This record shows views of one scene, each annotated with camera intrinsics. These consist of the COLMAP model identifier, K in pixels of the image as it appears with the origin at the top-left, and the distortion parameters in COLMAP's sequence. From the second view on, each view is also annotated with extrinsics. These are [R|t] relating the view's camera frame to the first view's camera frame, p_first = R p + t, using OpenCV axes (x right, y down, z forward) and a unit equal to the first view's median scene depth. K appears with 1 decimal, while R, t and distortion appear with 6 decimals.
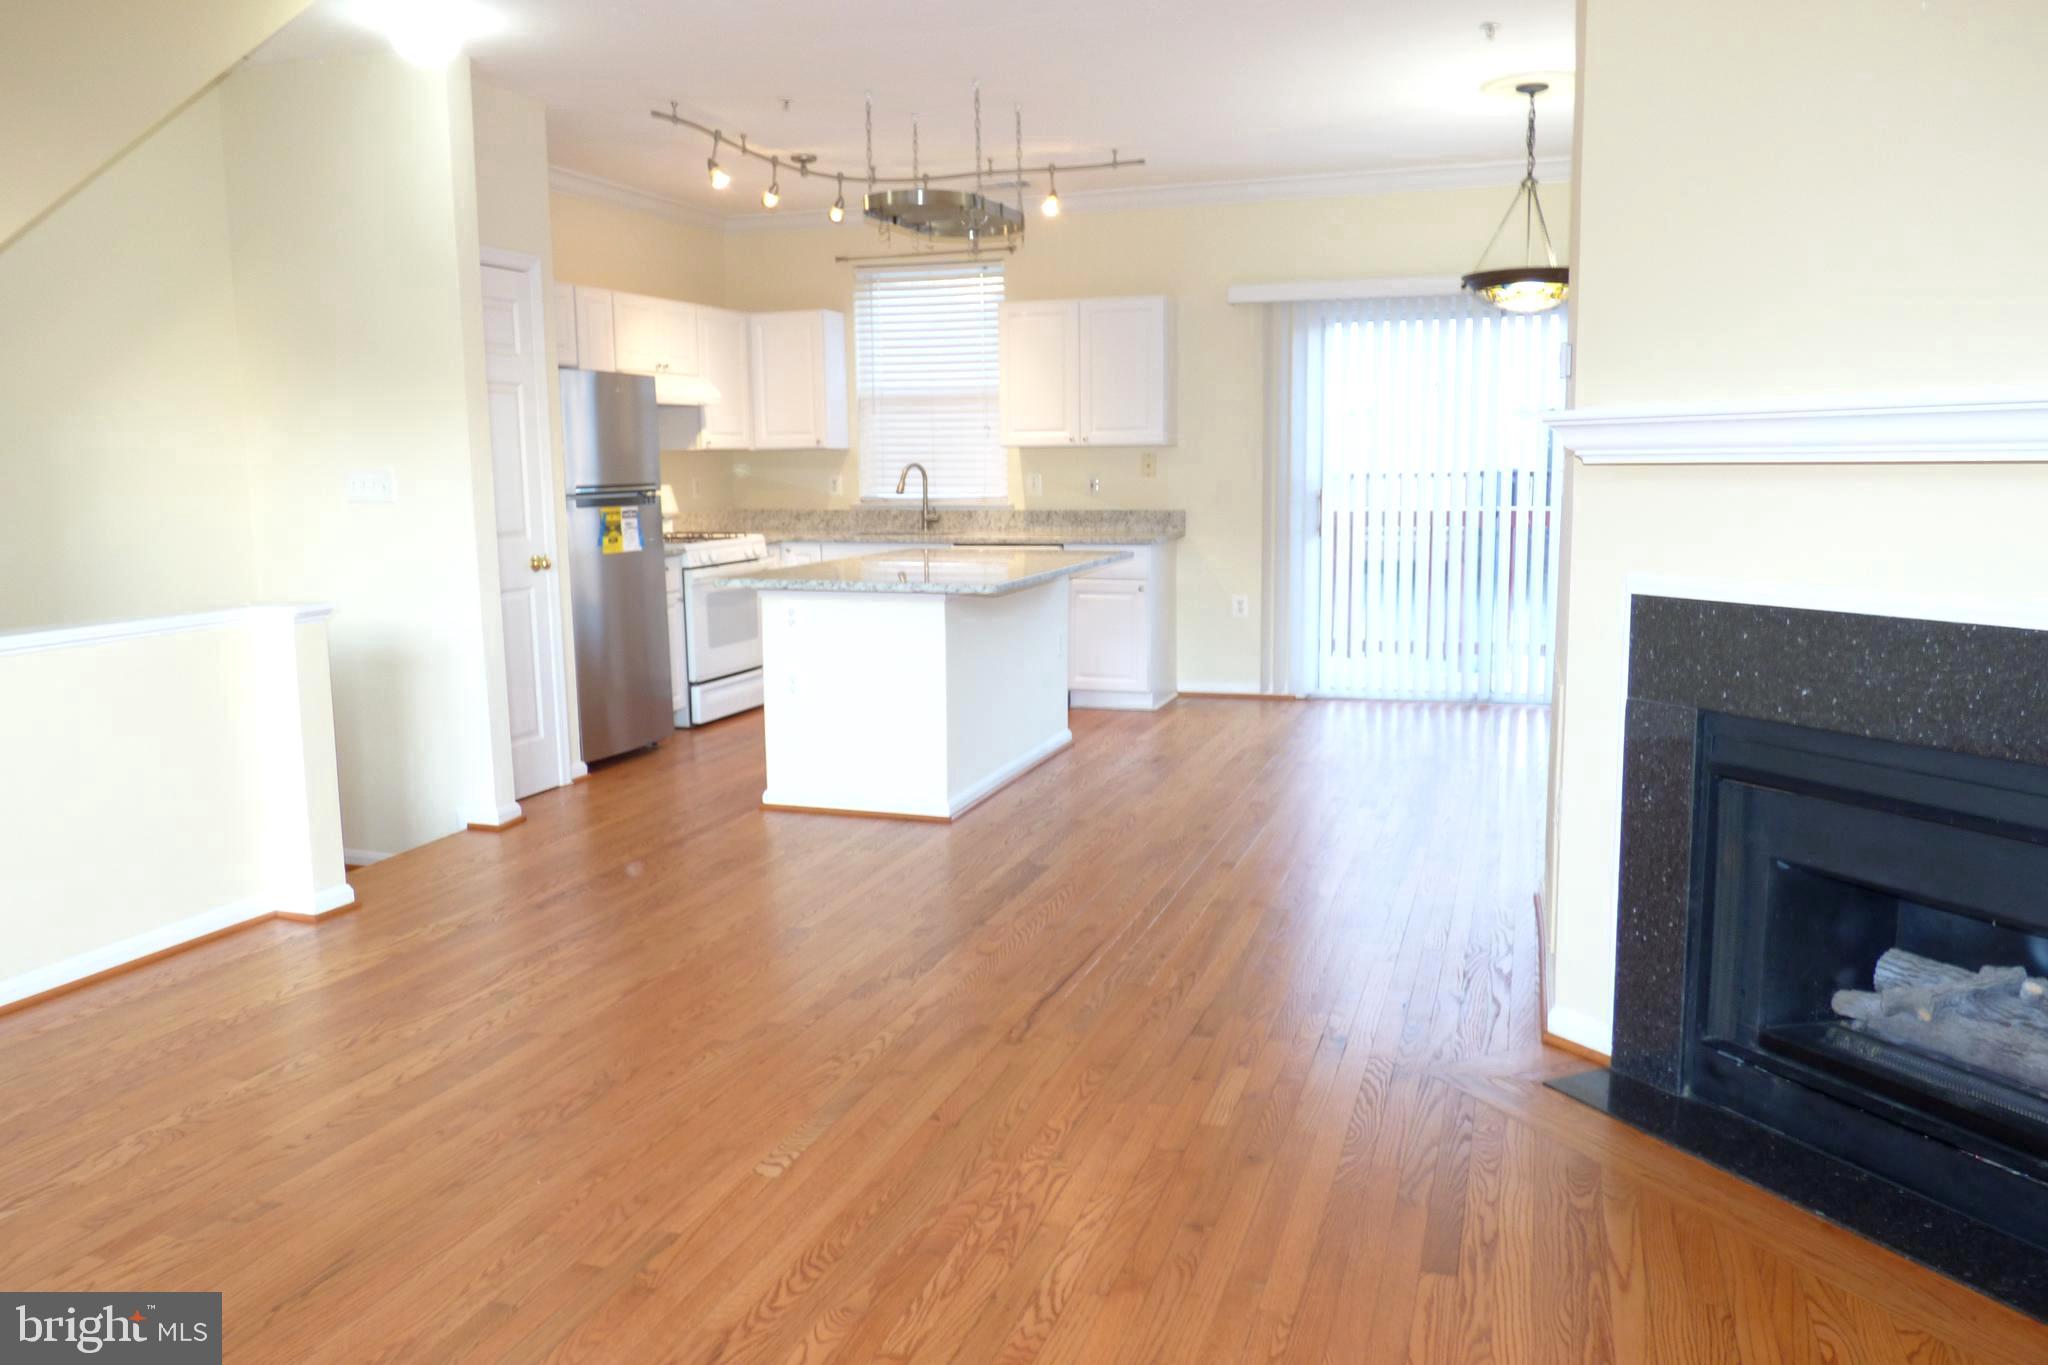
lens RADIAL K [[1521.2, 0, 1024.0], [0, 1521.2, 682.5], [0, 0, 1]] dist [-0.050931, 0.000300]
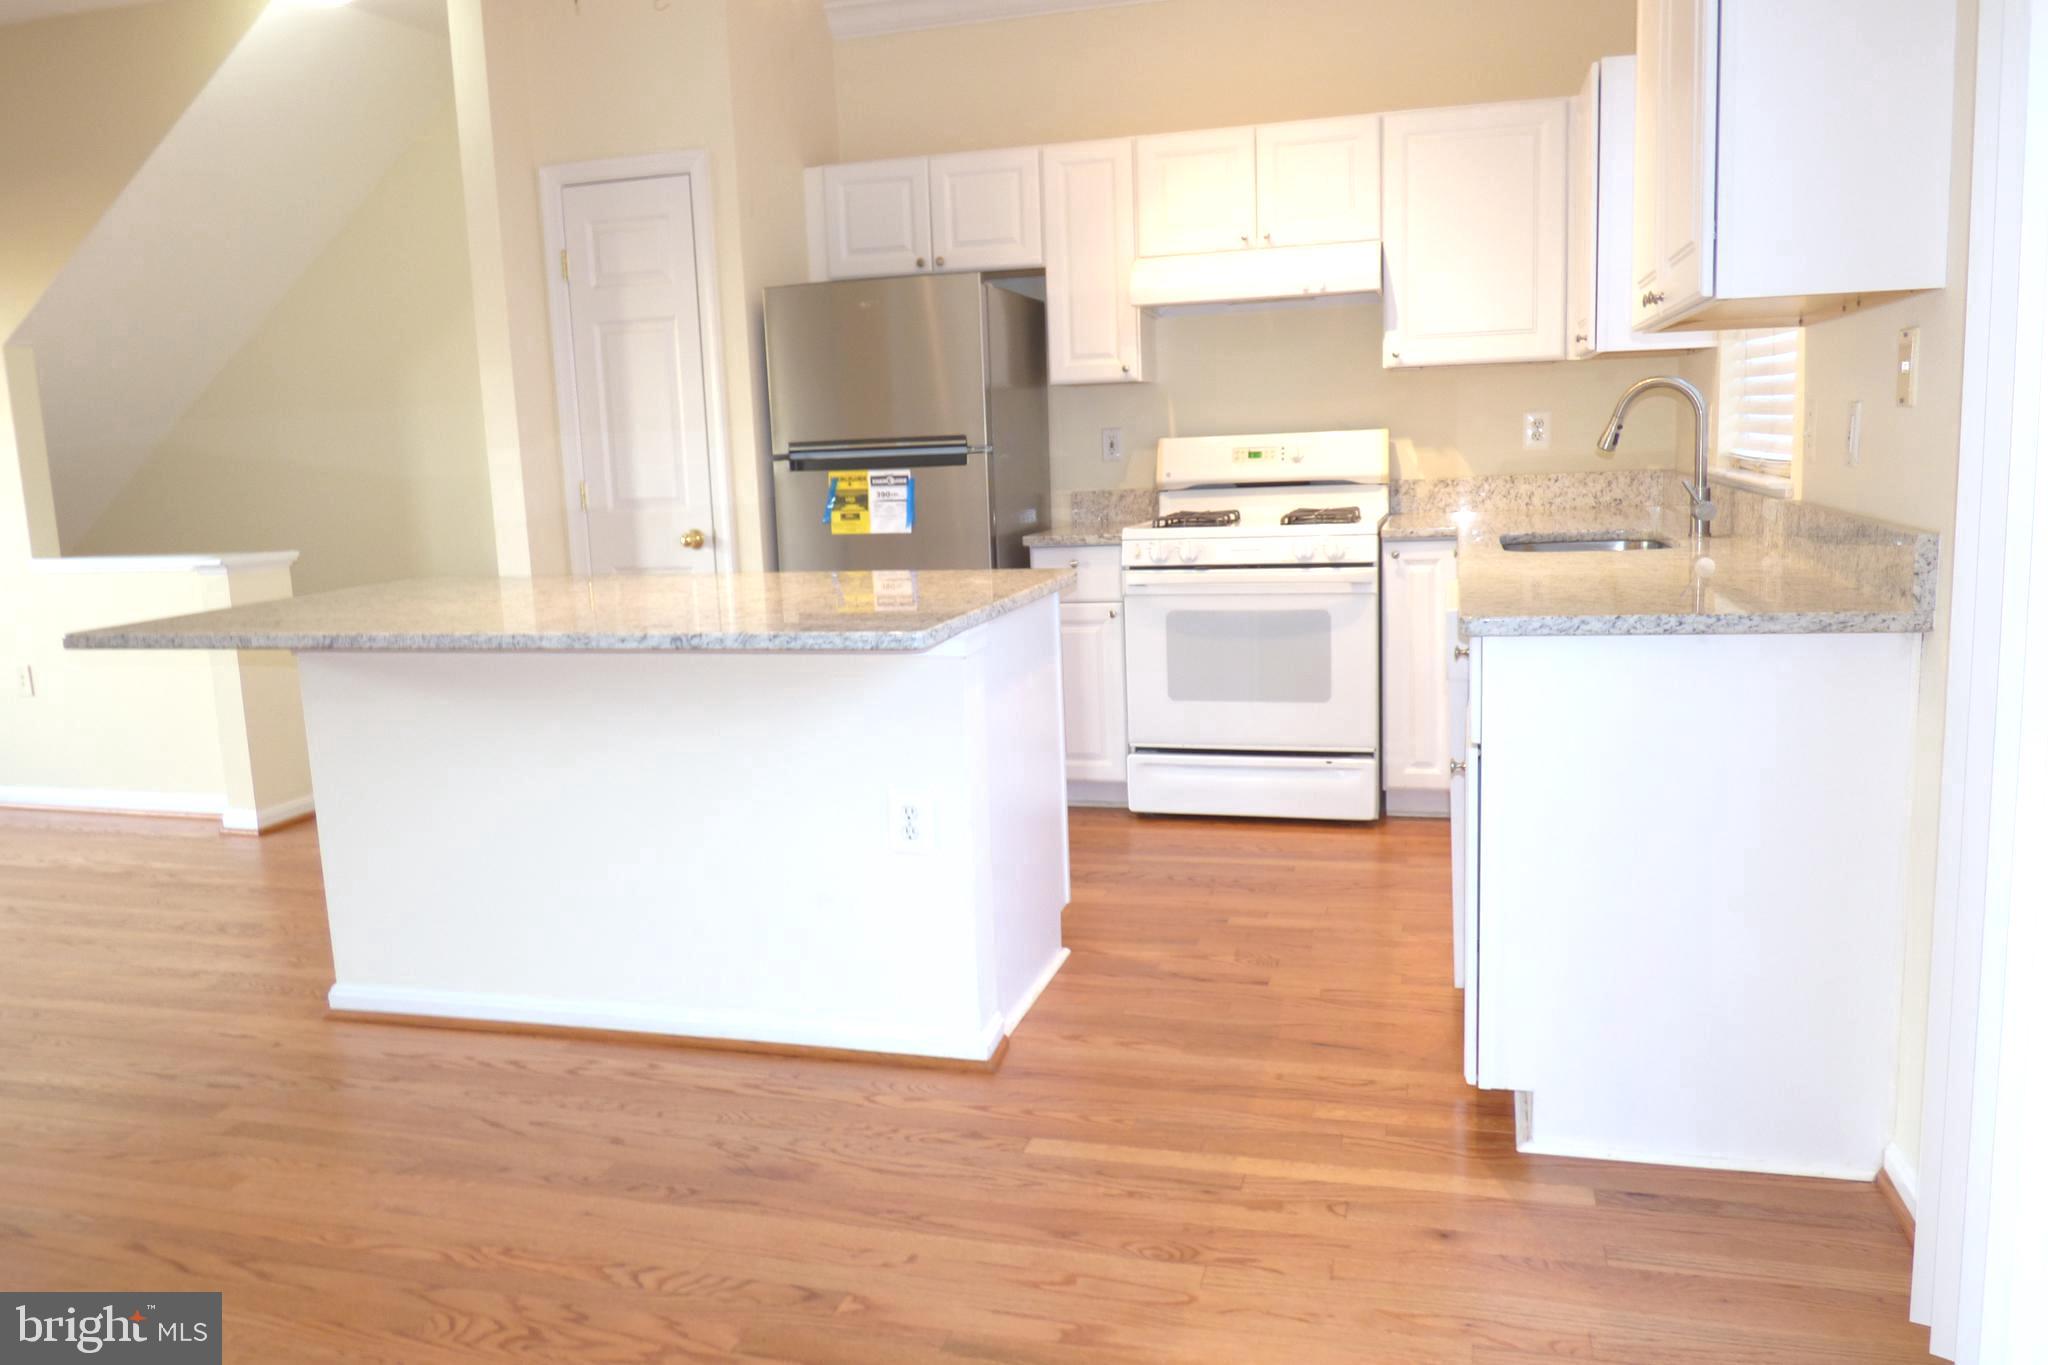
lens RADIAL K [[1517.5, 0, 1024.0], [0, 1517.5, 682.5], [0, 0, 1]] dist [-0.007651, -0.000679]
pose [[0.055767, 0.166171, -0.984519, 0.467829], [-0.112566, 0.980813, 0.159169, -0.142453], [0.992078, 0.101947, 0.073402, 1.048180]]
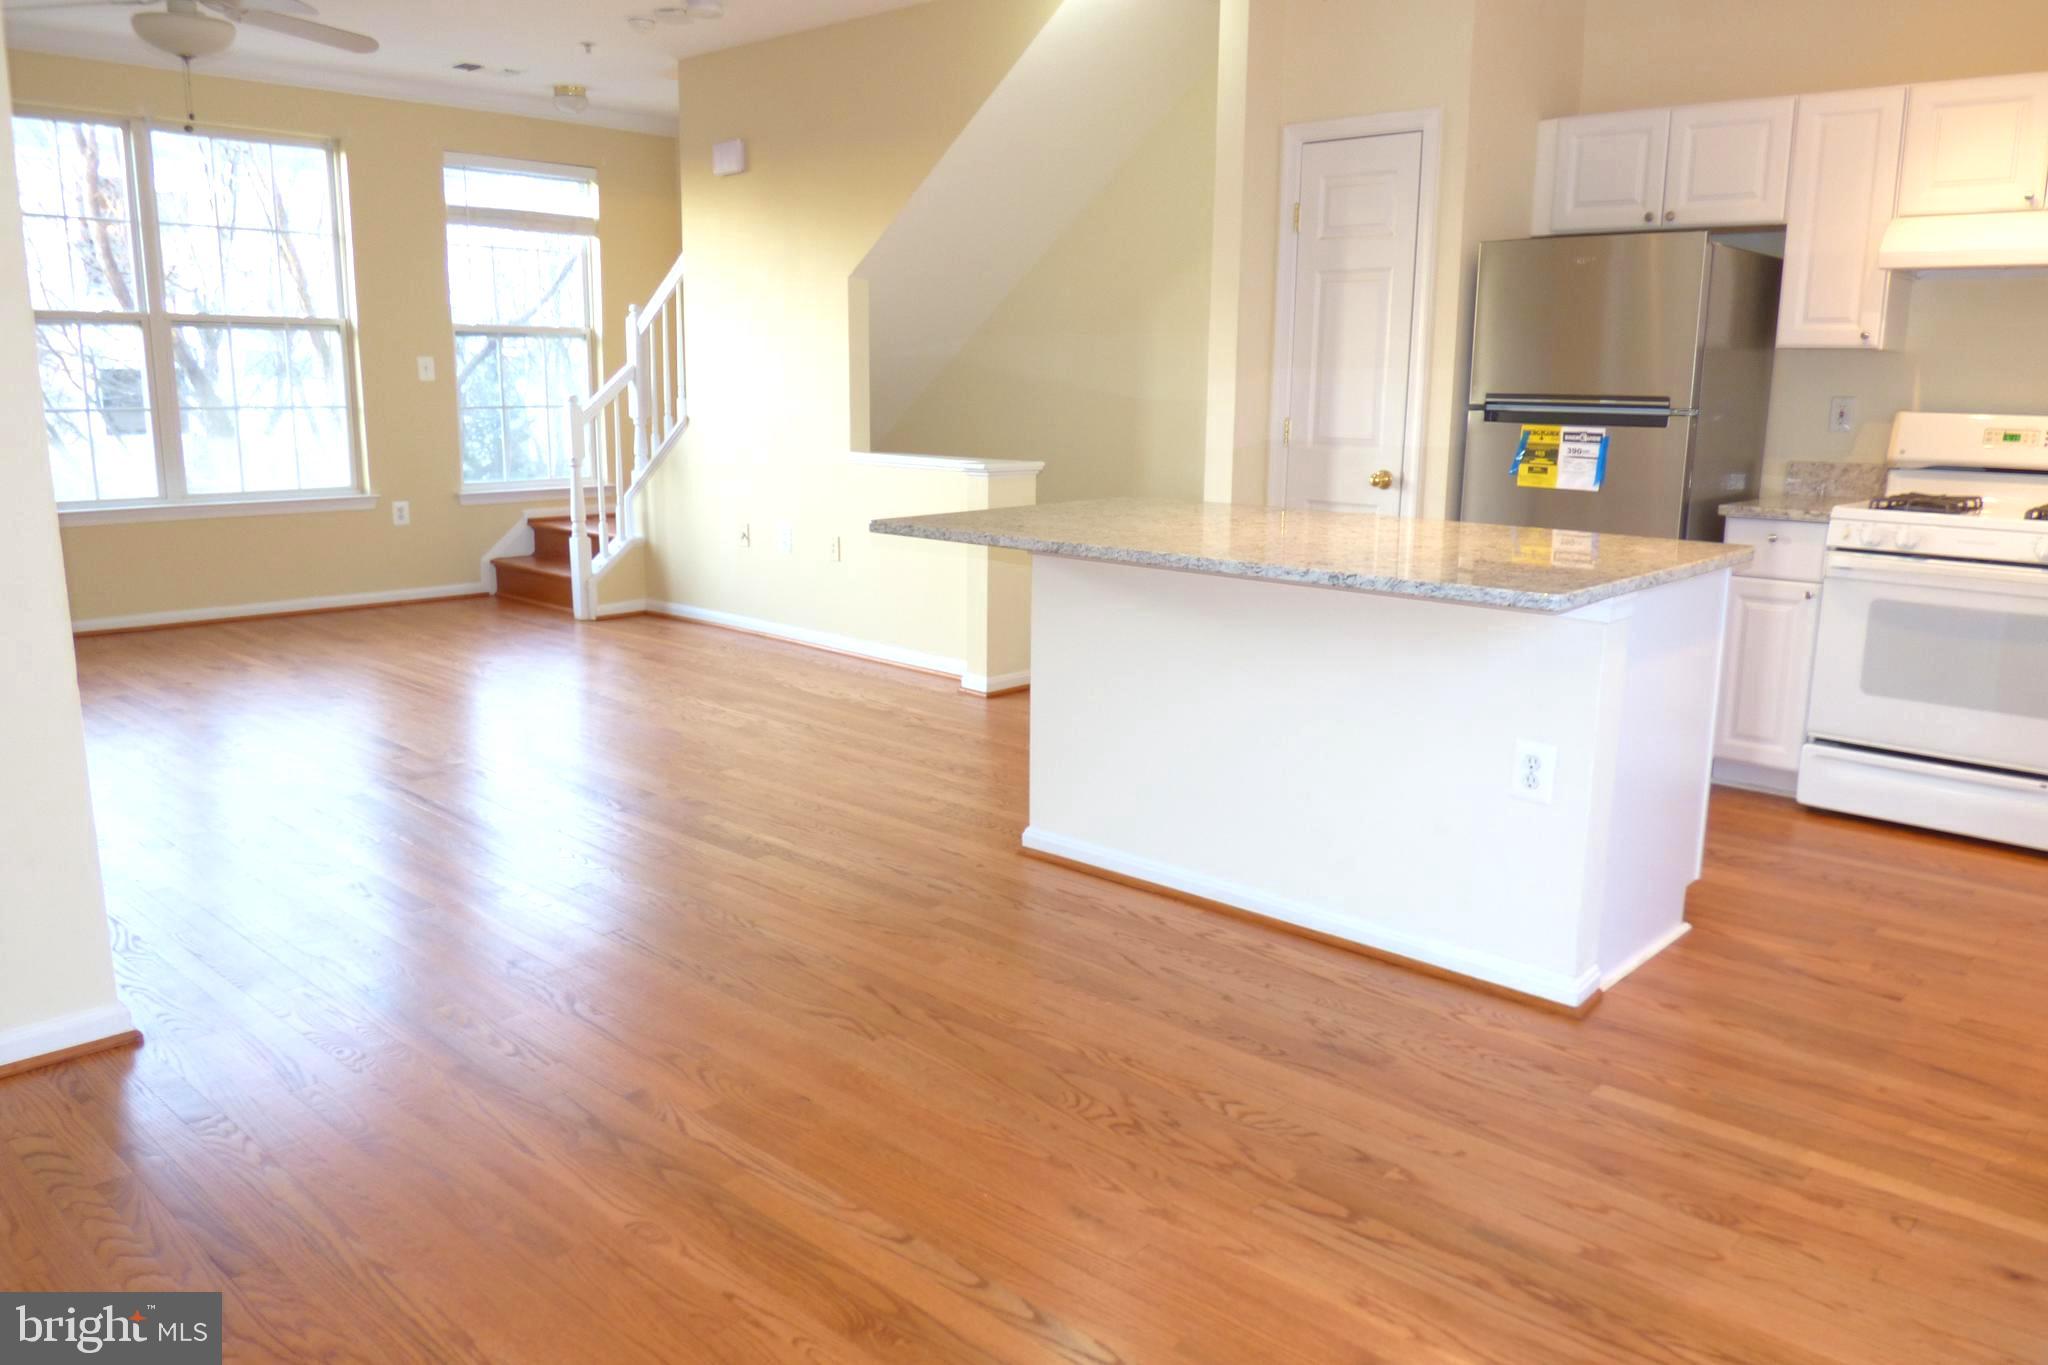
lens RADIAL K [[1517.5, 0, 1024.0], [0, 1517.5, 682.5], [0, 0, 1]] dist [-0.007651, -0.000679]
pose [[-0.397730, 0.189475, -0.897725, 0.516667], [-0.146196, 0.952855, 0.265882, -0.156677], [0.905780, 0.236993, -0.351278, 1.068411]]
